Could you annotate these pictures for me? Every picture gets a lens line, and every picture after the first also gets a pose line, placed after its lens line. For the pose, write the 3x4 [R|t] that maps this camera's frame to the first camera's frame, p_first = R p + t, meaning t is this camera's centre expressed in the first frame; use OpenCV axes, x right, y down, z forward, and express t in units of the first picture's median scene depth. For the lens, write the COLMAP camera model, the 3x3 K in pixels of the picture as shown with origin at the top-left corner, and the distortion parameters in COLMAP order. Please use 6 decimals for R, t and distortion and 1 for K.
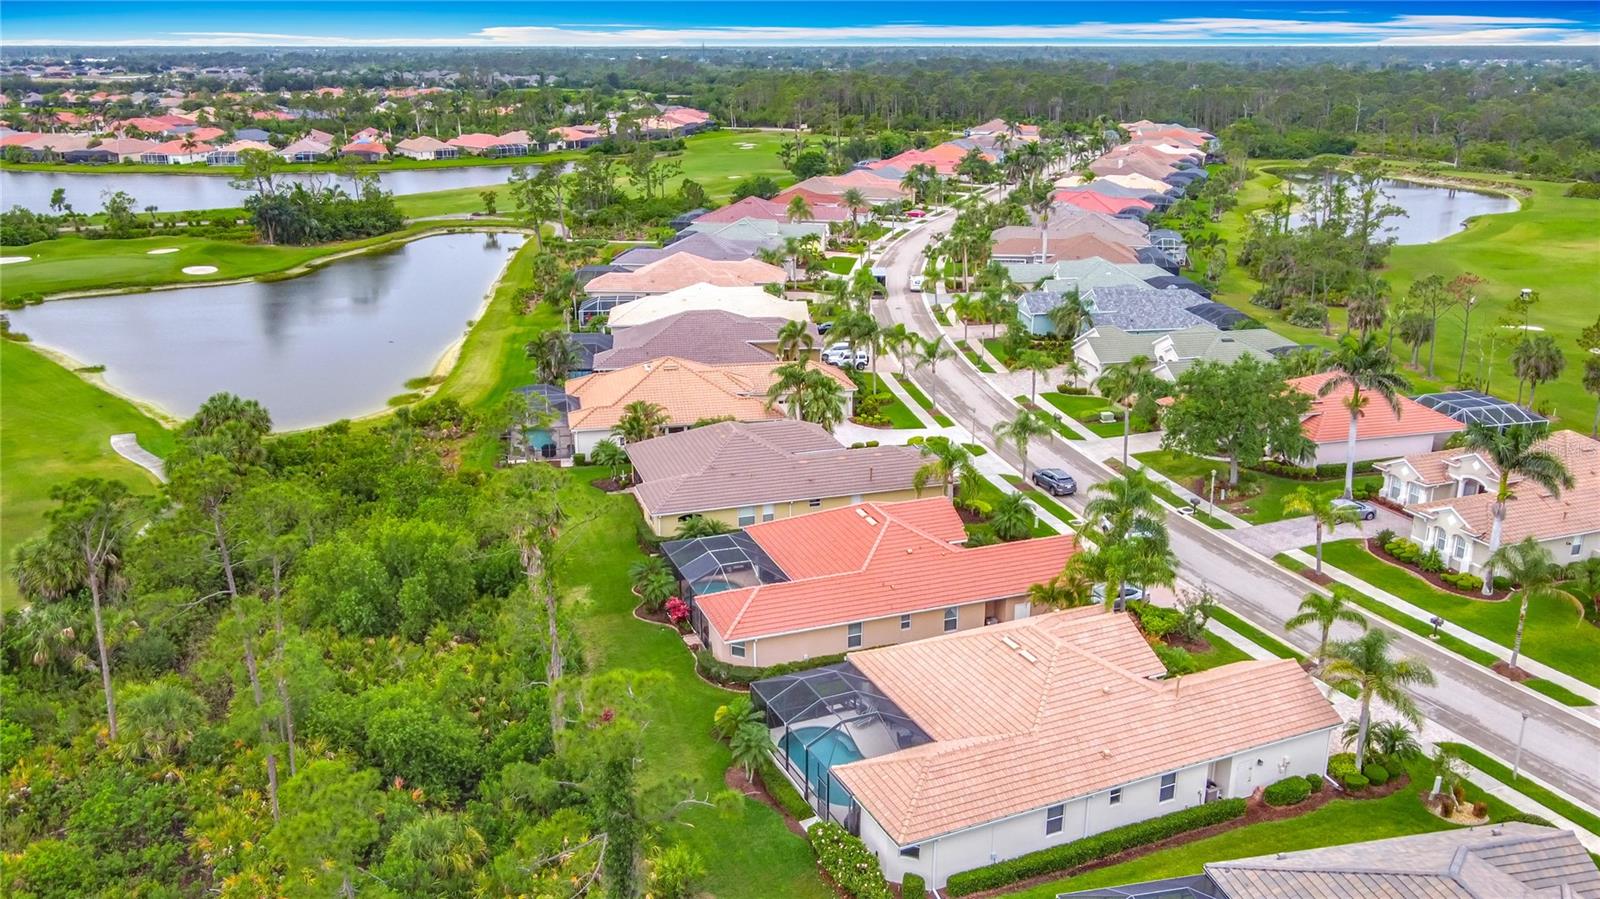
lens RADIAL K [[1285.5, 0, 800.0], [0, 1285.5, 449.5], [0, 0, 1]] dist [-0.016489, 0.041494]
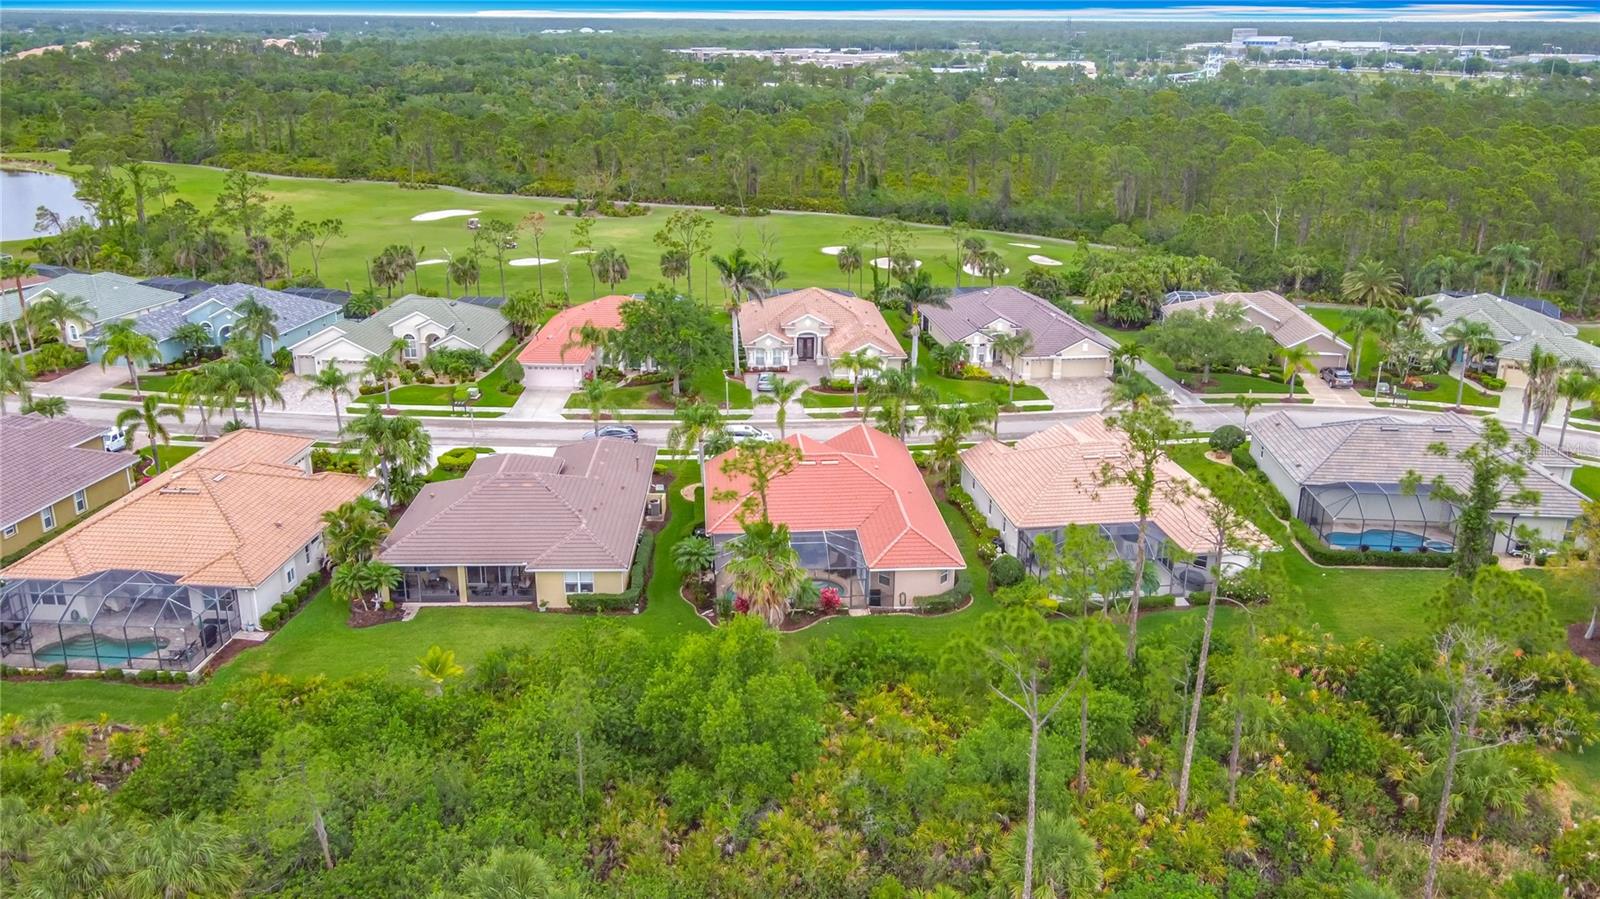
lens RADIAL K [[1273.1, 0, 800.0], [0, 1273.1, 449.5], [0, 0, 1]] dist [-0.003352, 0.045684]
pose [[0.275979, -0.306381, 0.911025, -0.257956], [0.282089, 0.931914, 0.227952, -0.057446], [-0.918837, 0.194080, 0.343615, 0.168865]]
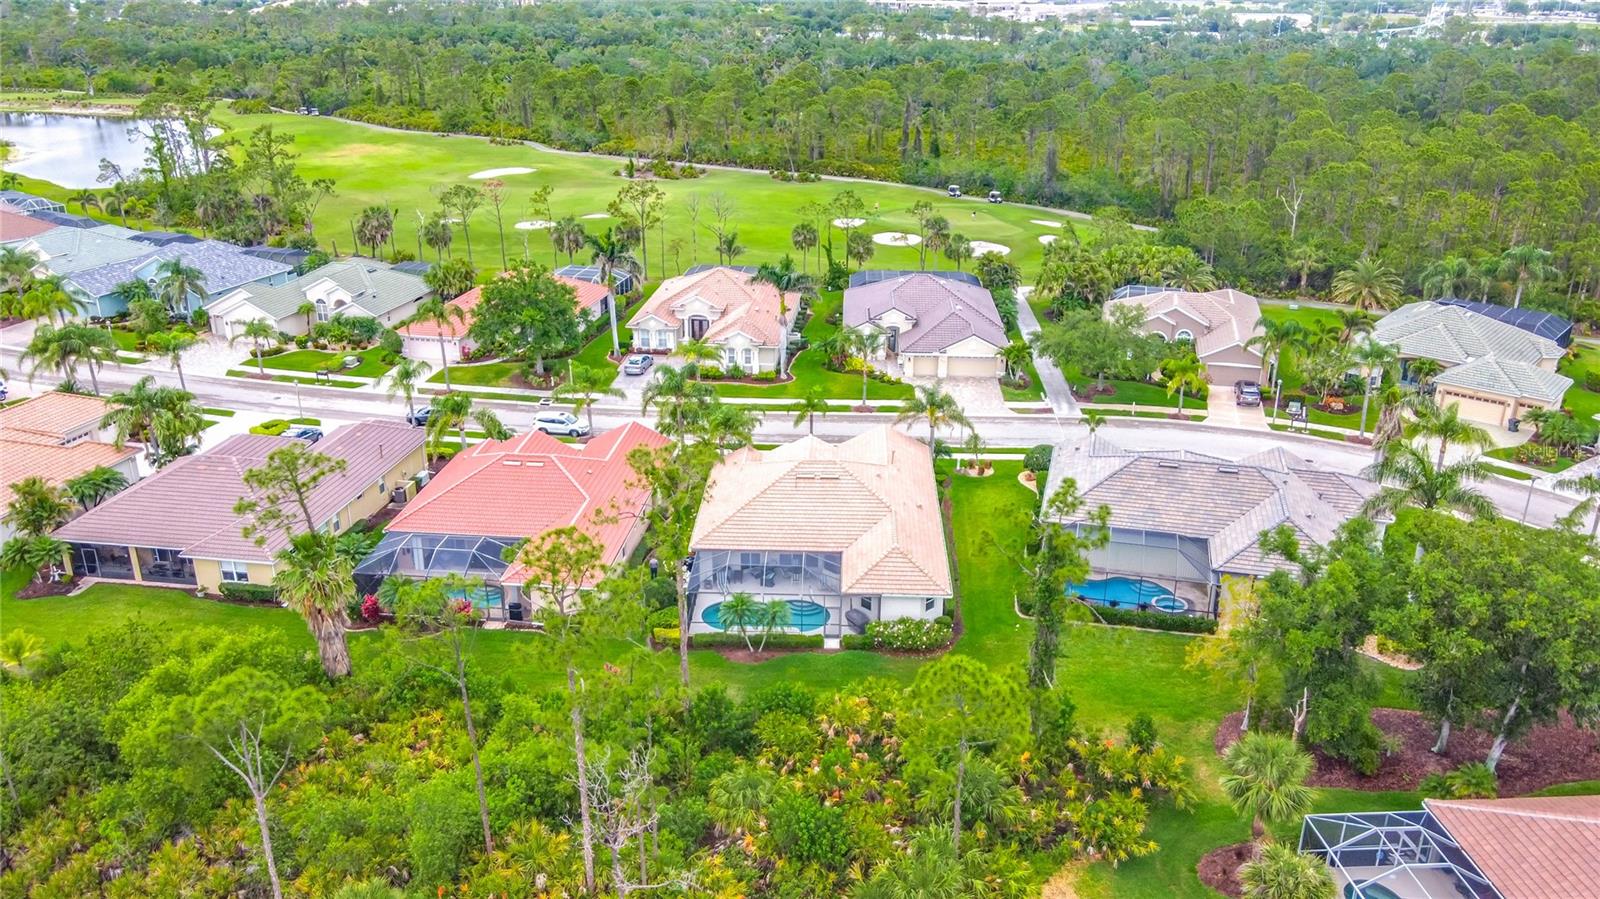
lens RADIAL K [[1253.9, 0, 800.2], [0, 1253.9, 482.7], [0, 0, 1]] dist [-0.003977, 0.033270]
pose [[0.448502, -0.339830, 0.826657, -0.194886], [0.263761, 0.934031, 0.240867, -0.033375], [-0.853977, 0.110010, 0.508549, 0.070264]]
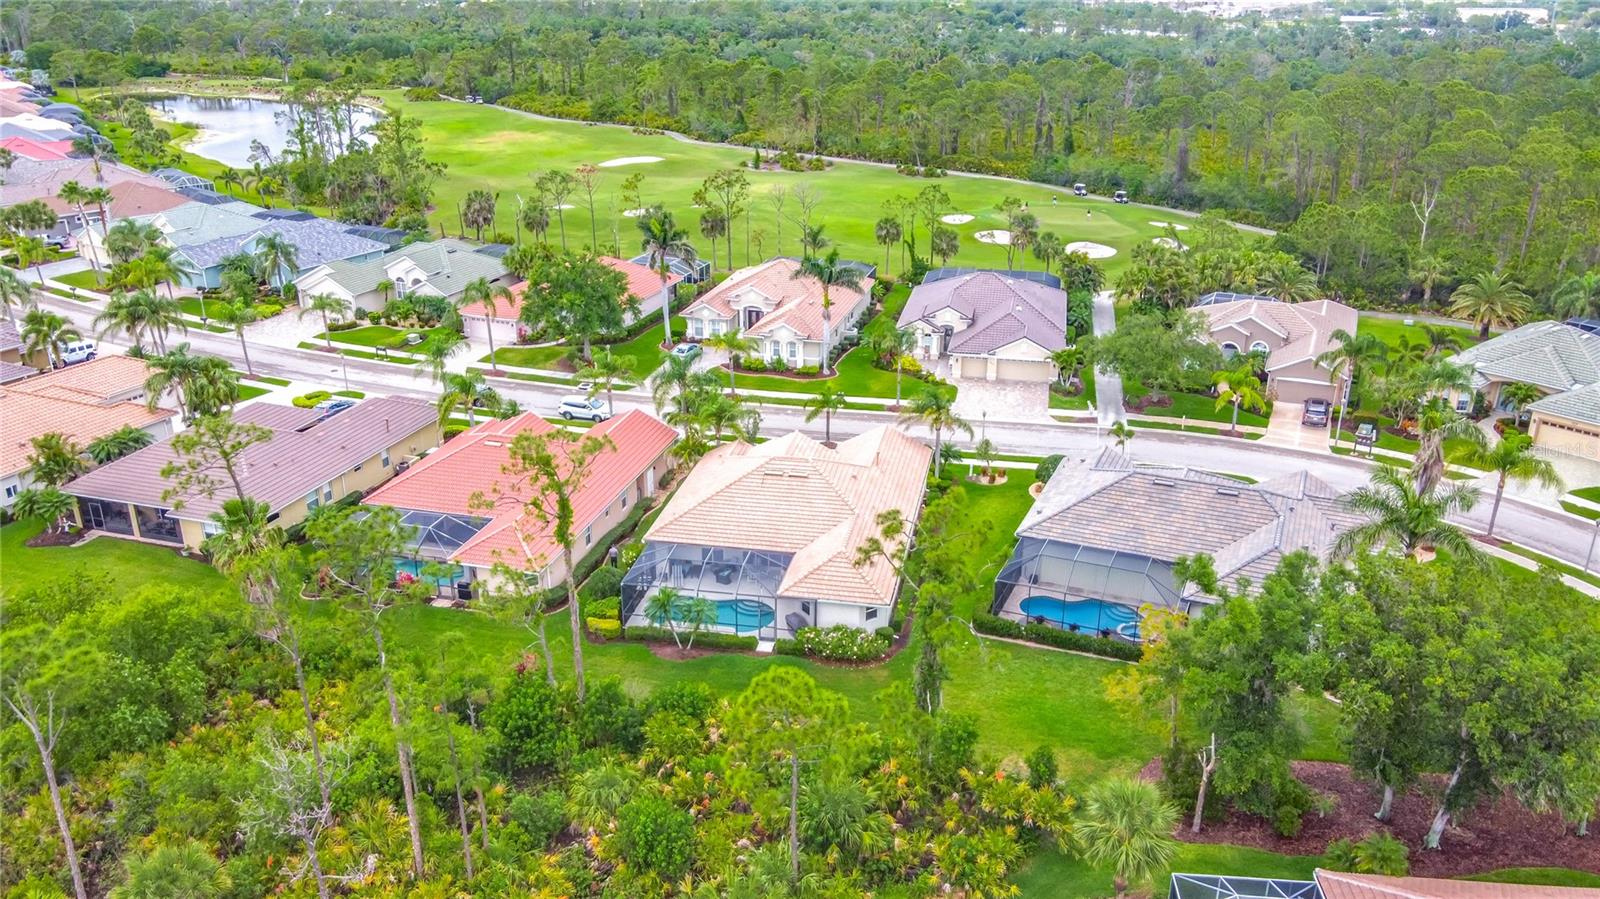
lens RADIAL K [[1261.7, 0, 799.0], [0, 1261.7, 480.0], [0, 0, 1]] dist [-0.003587, 0.033071]
pose [[0.581743, -0.309450, 0.752208, -0.165505], [0.241908, 0.948777, 0.203229, -0.019864], [-0.776567, 0.063738, 0.626803, 0.036782]]
